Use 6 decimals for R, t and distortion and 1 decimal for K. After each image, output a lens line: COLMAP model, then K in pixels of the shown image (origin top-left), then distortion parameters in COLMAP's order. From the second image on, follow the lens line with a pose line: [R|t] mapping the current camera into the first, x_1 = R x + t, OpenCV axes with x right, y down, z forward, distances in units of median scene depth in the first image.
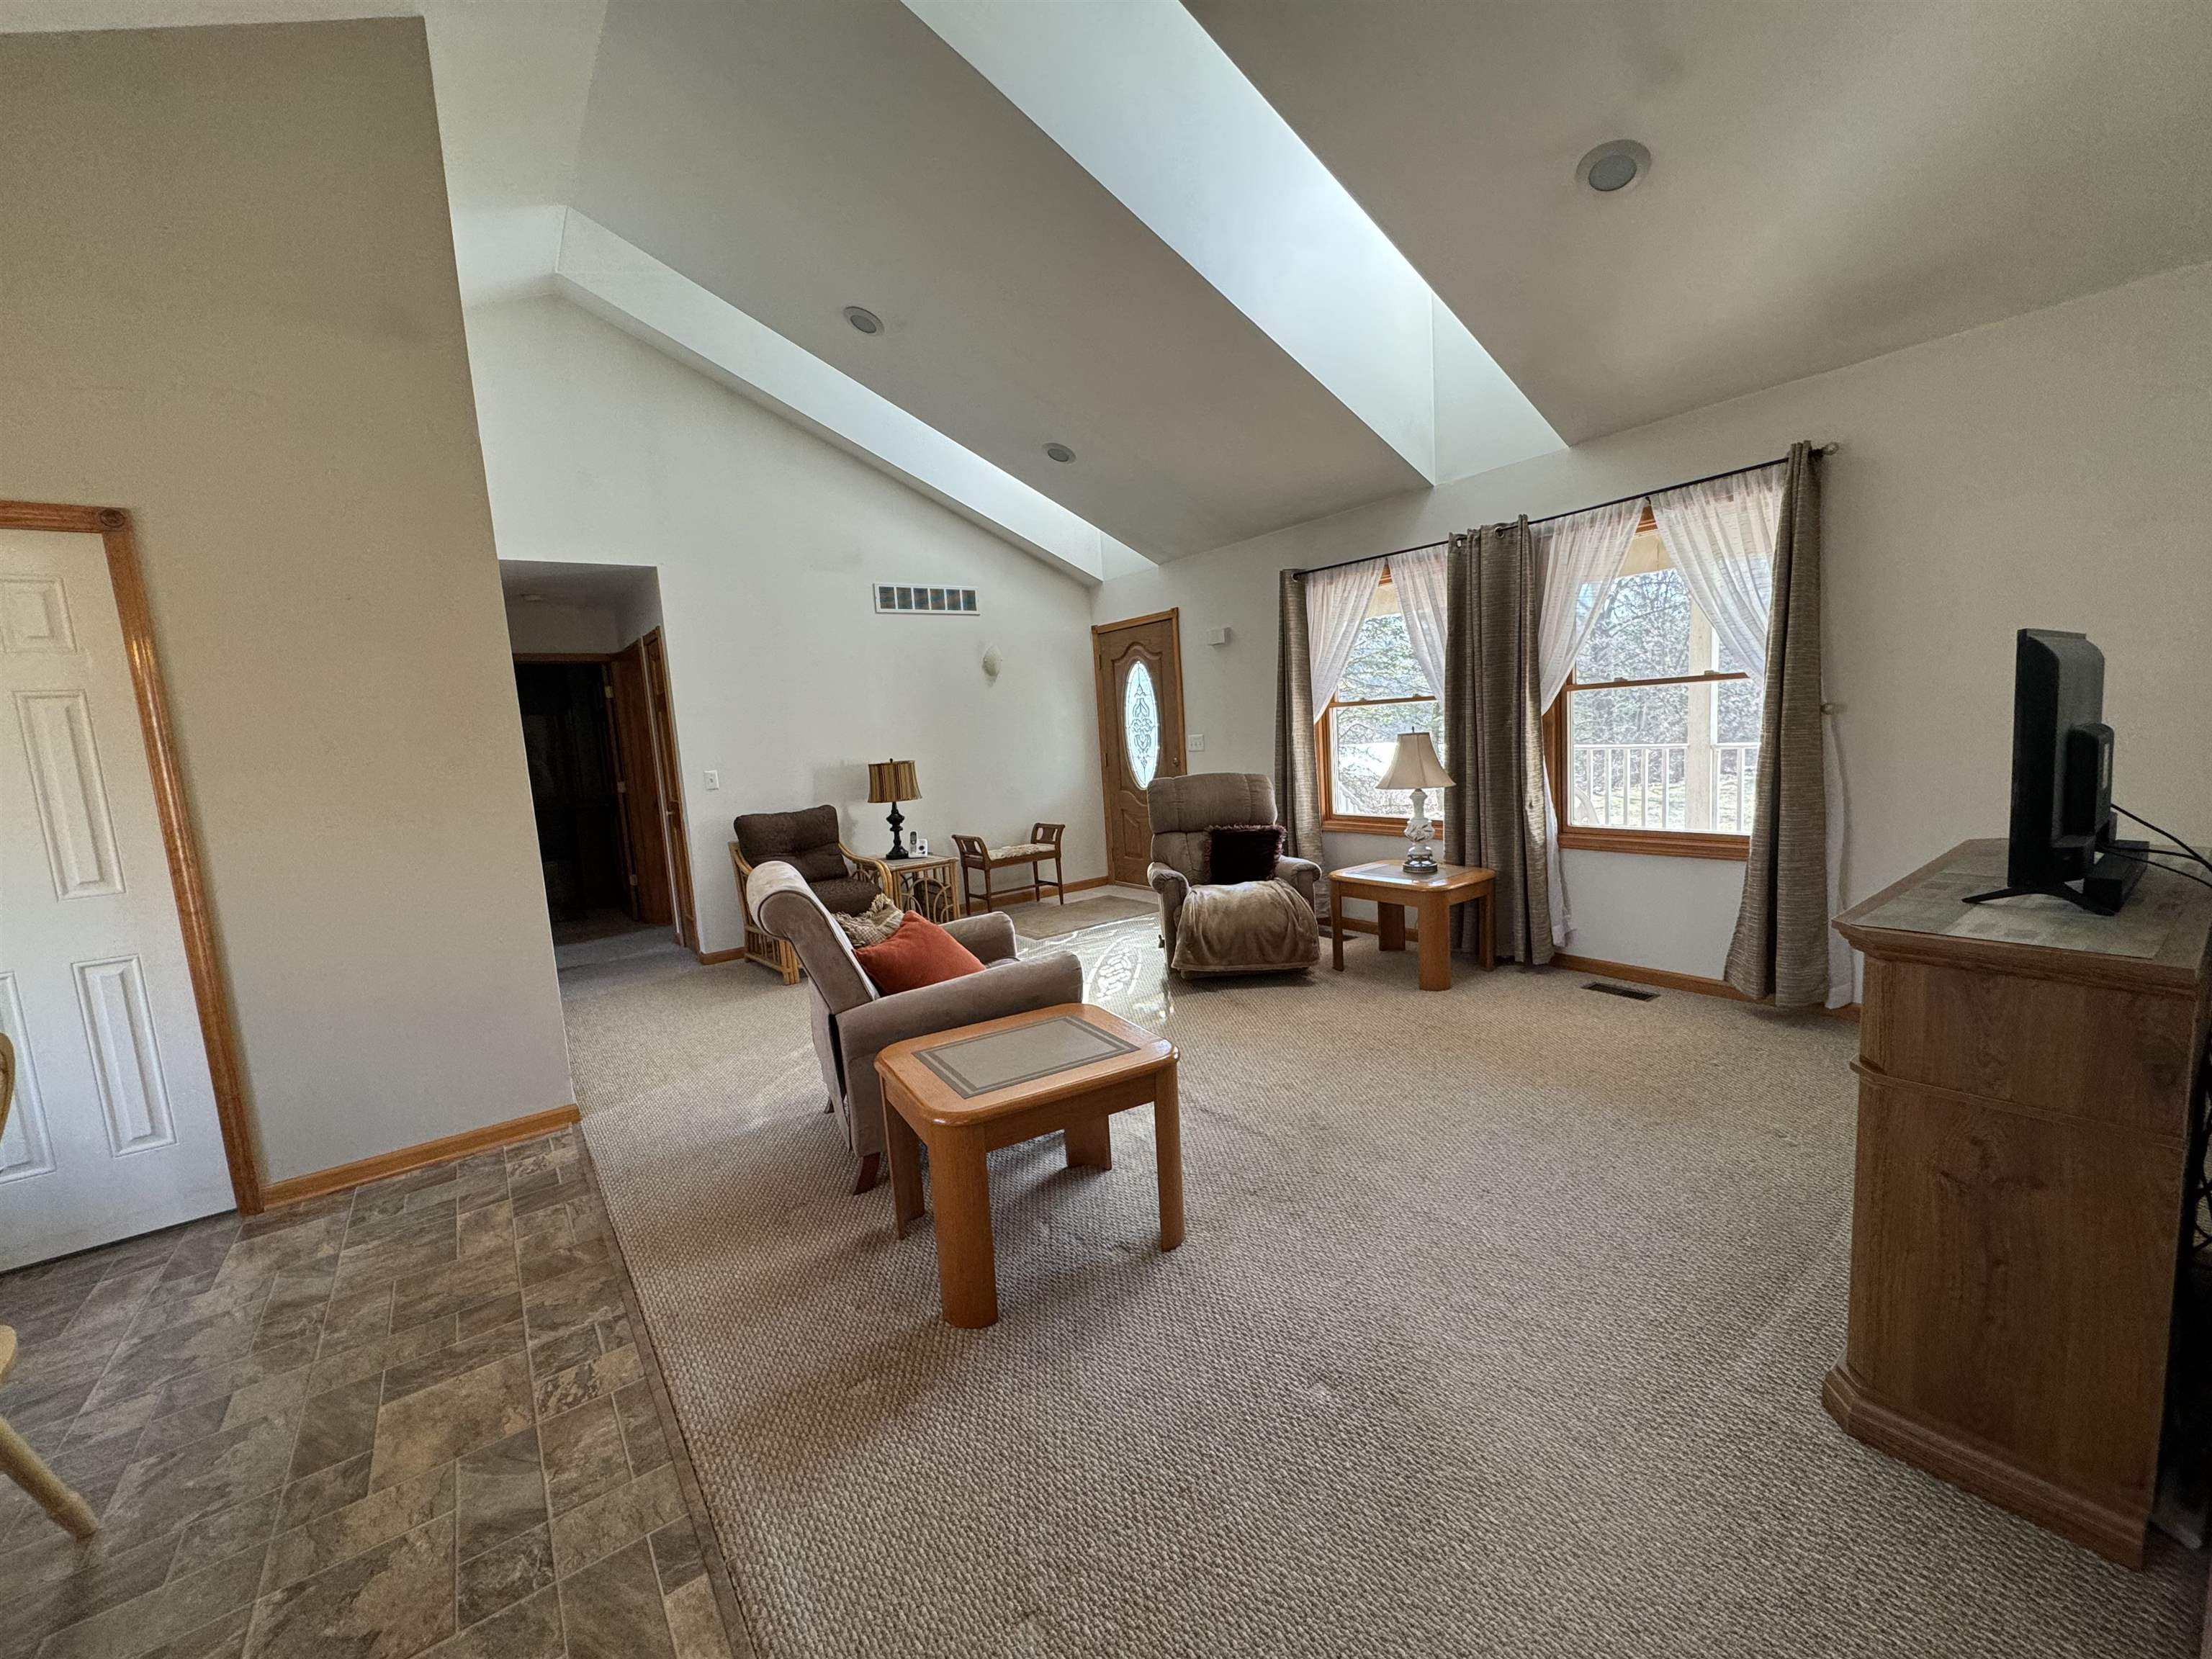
lens RADIAL K [[877.3, 0, 1104.0], [0, 877.3, 827.5], [0, 0, 1]] dist [0.000920, 0.000078]
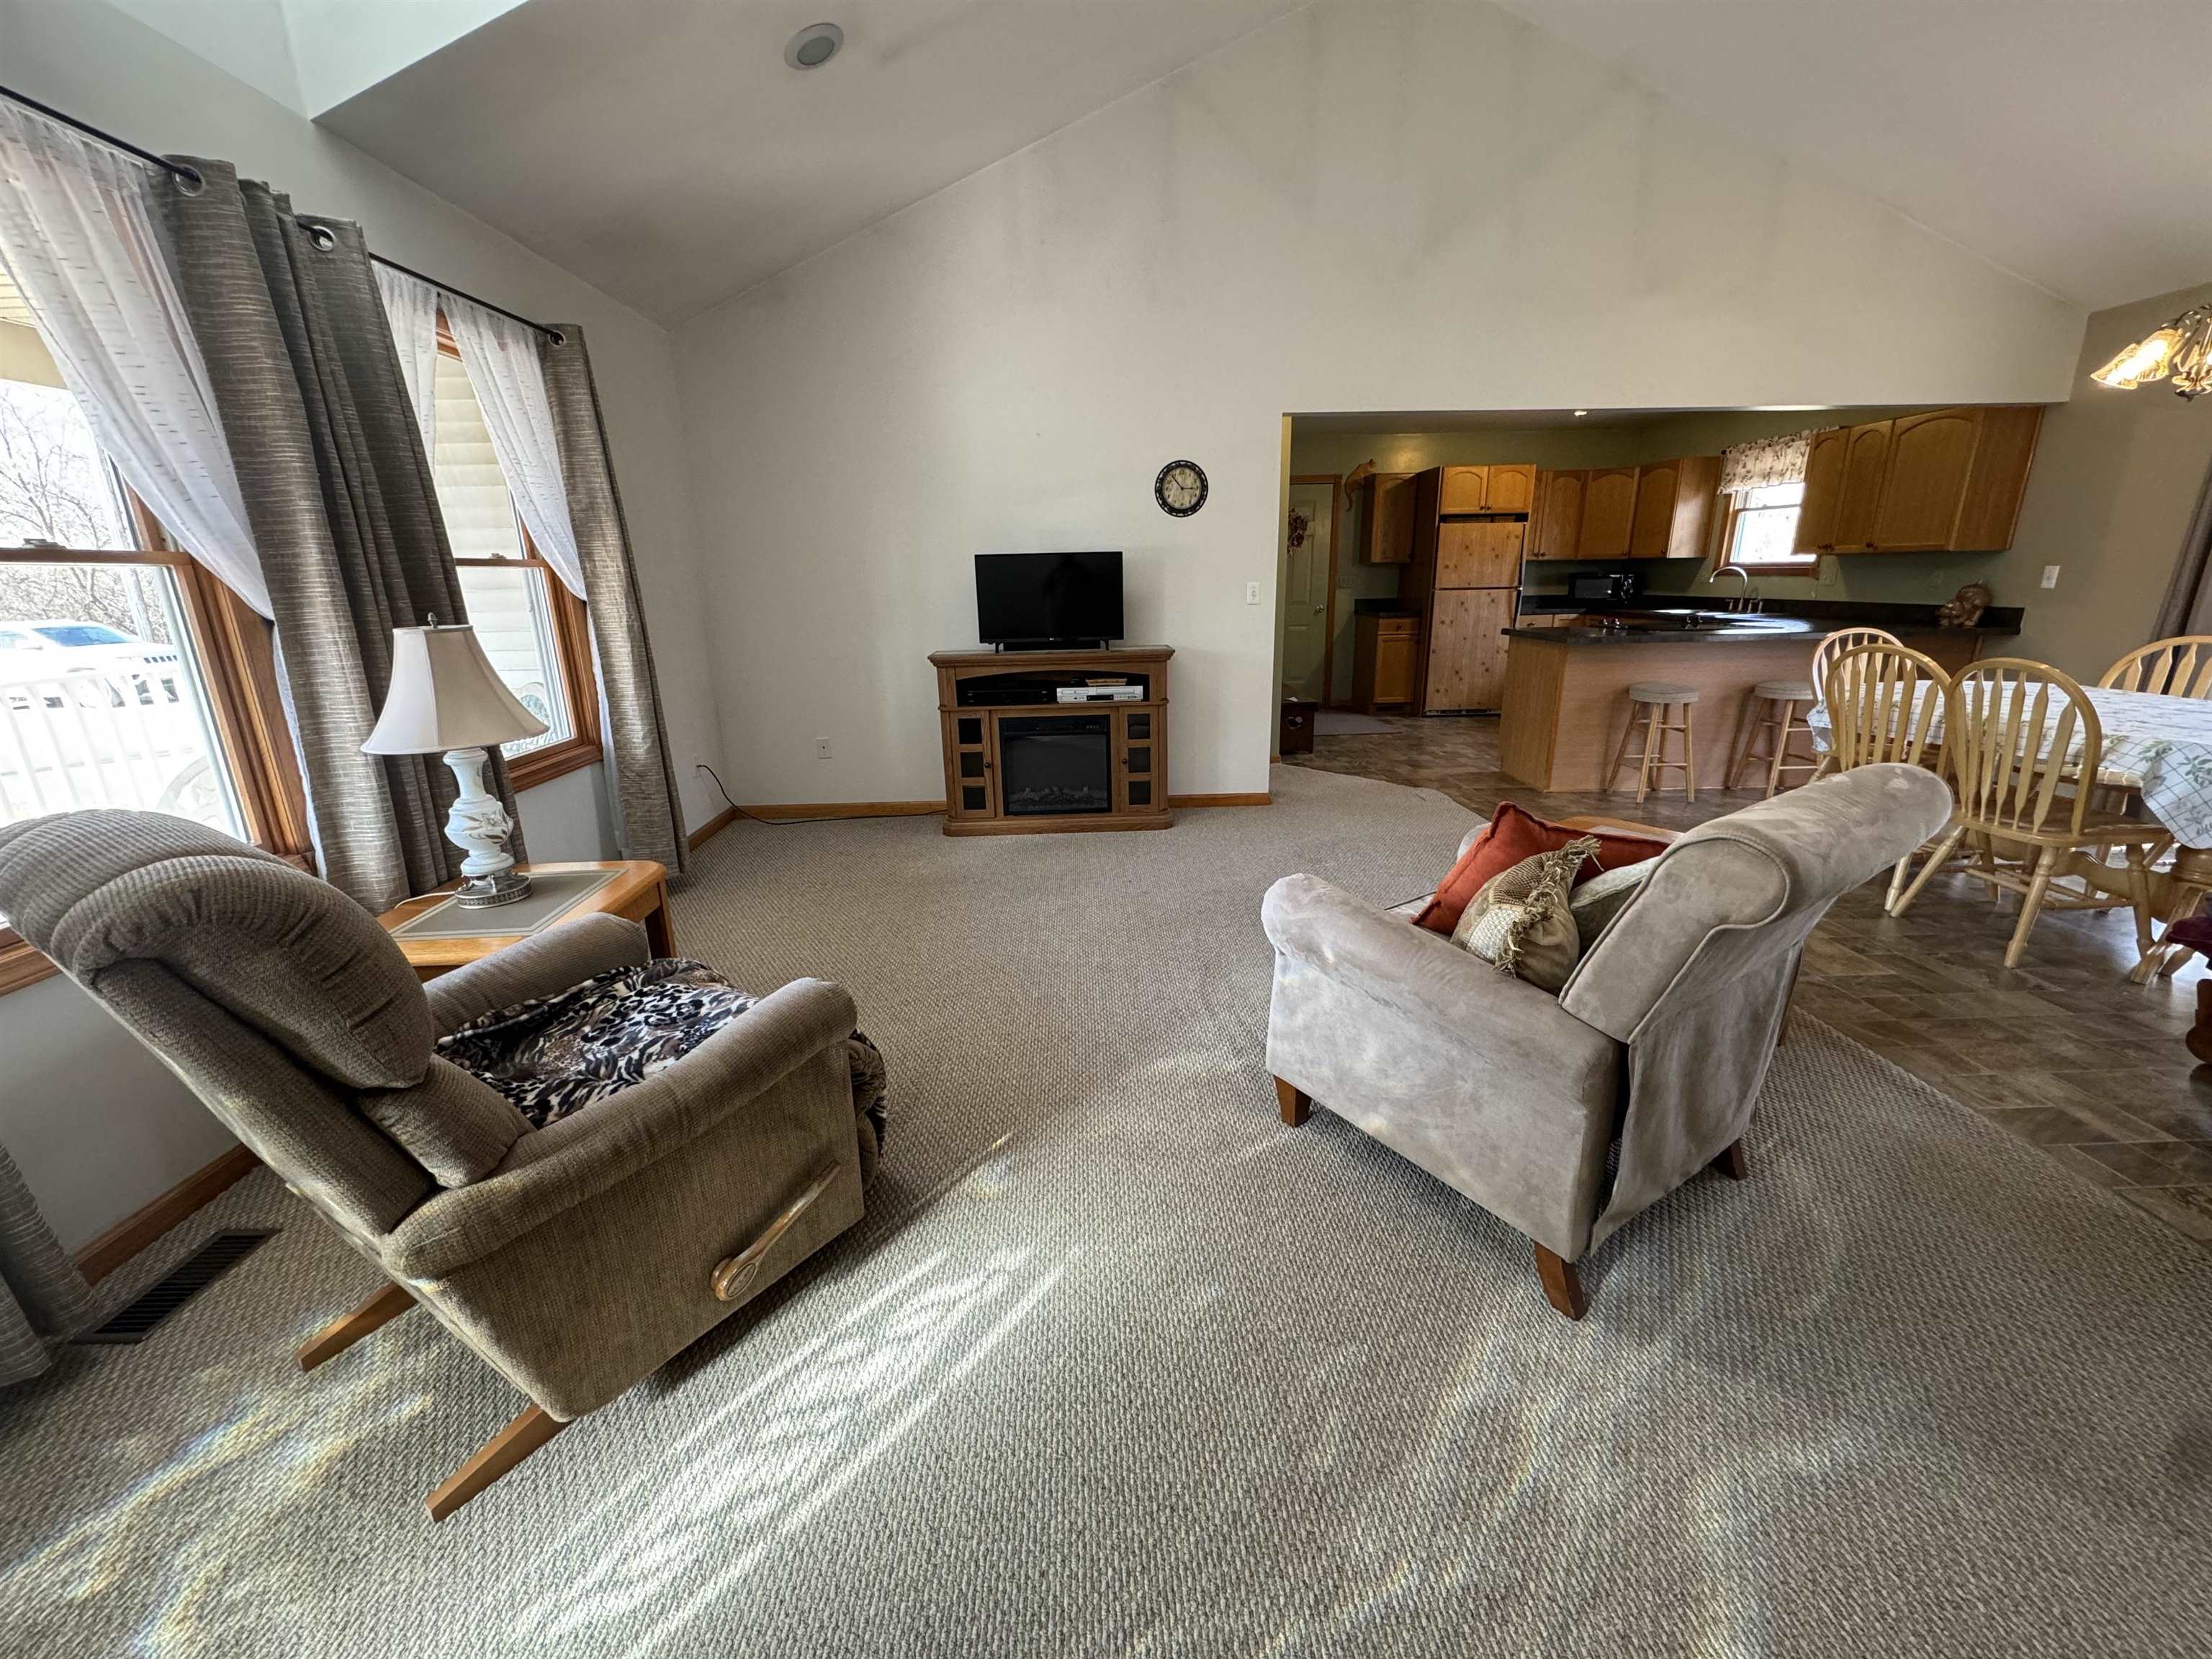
lens RADIAL K [[877.3, 0, 1104.0], [0, 877.3, 827.5], [0, 0, 1]] dist [0.000920, 0.000078]
pose [[-0.816618, -0.084645, 0.570938, -0.204863], [0.135933, 0.933158, 0.332774, -0.103944], [-0.560943, 0.349358, -0.750528, 1.068140]]
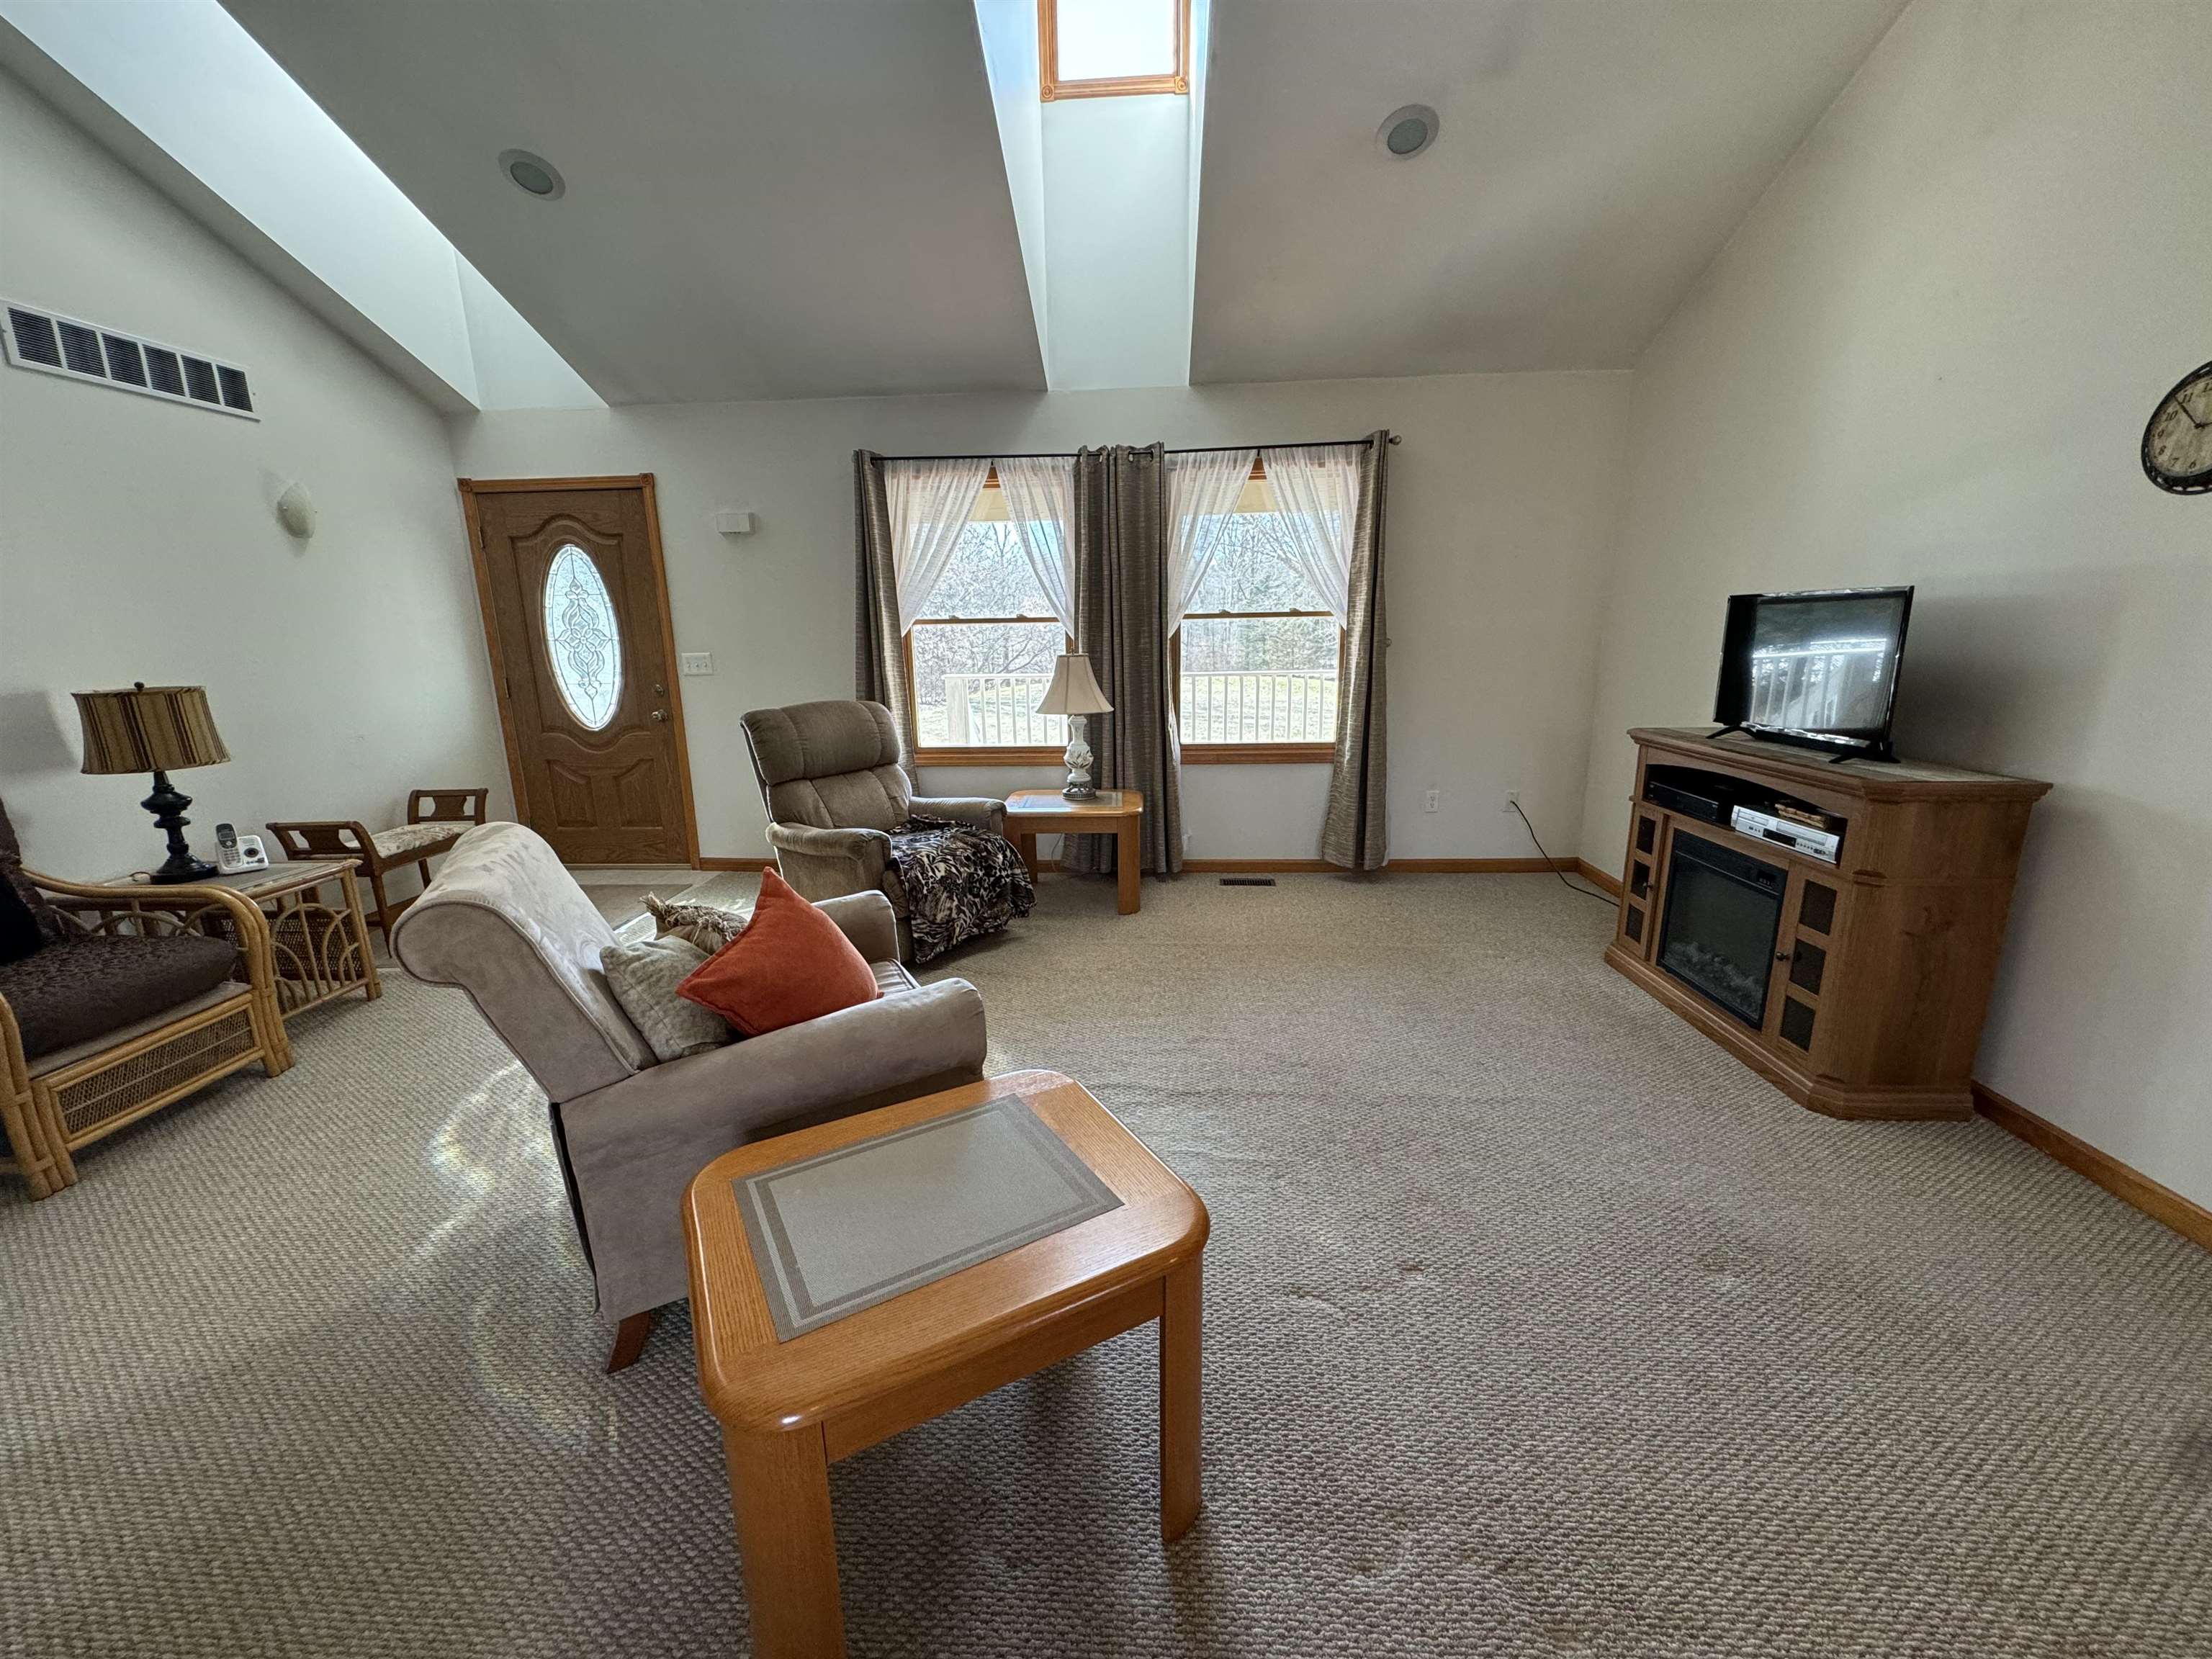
lens RADIAL K [[877.3, 0, 1104.0], [0, 877.3, 827.5], [0, 0, 1]] dist [0.000920, 0.000078]
pose [[0.642490, -0.121236, 0.756643, -0.332918], [0.065480, 0.992480, 0.103423, -0.015774], [-0.763491, -0.016903, 0.645597, 0.316119]]
